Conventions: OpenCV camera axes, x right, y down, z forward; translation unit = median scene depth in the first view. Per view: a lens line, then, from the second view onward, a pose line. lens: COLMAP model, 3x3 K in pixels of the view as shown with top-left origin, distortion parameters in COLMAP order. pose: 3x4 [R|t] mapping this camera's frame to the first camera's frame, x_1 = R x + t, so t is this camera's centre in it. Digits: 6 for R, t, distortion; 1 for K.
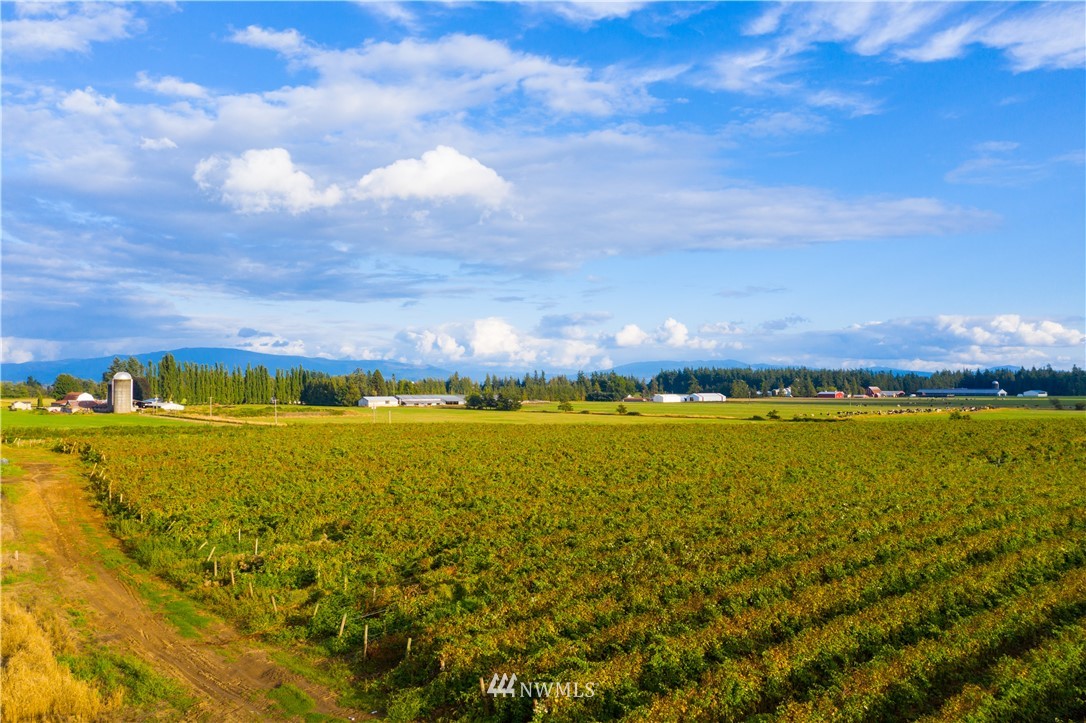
lens RADIAL K [[853.0, 0, 540.3], [0, 853.0, 377.1], [0, 0, 1]] dist [-0.024482, 0.009071]
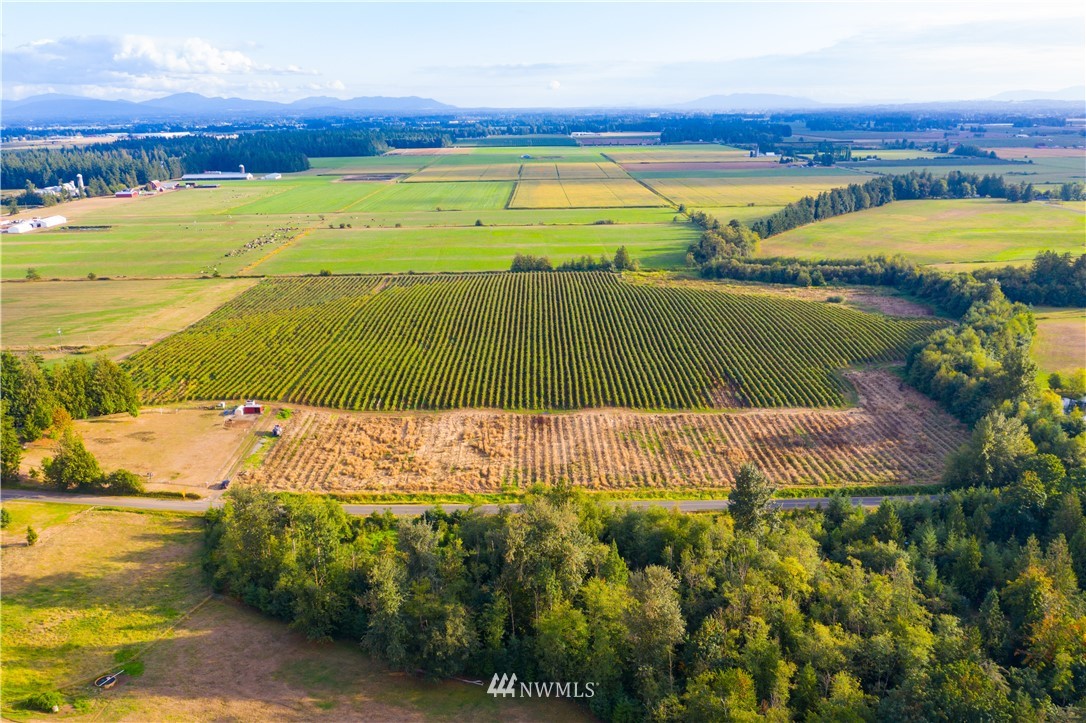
lens RADIAL K [[853.0, 0, 540.3], [0, 853.0, 377.1], [0, 0, 1]] dist [-0.024482, 0.009071]
pose [[0.633422, -0.241334, 0.735211, -0.195576], [0.002028, 0.950636, 0.310300, -0.091406], [-0.773804, -0.195060, 0.602643, -0.176628]]
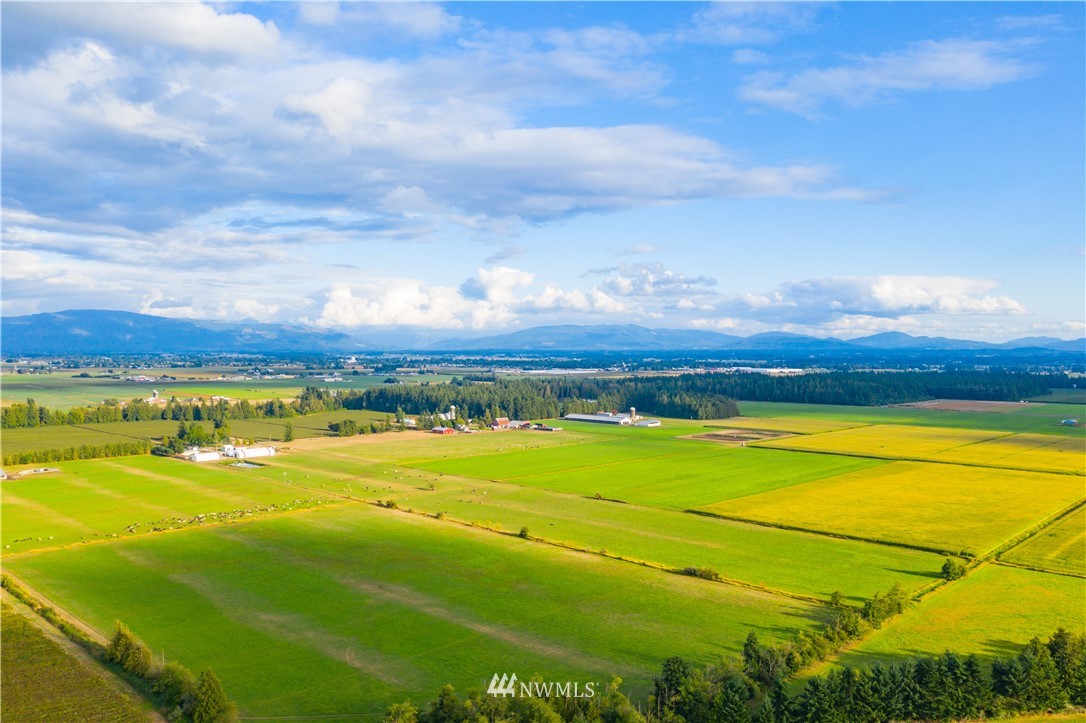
lens RADIAL K [[853.0, 0, 540.3], [0, 853.0, 377.1], [0, 0, 1]] dist [-0.024482, 0.009071]
pose [[0.995467, 0.002152, 0.095082, 0.324855], [-0.006622, 0.998886, 0.046721, -0.091398], [-0.094875, -0.047139, 0.994372, -0.102088]]
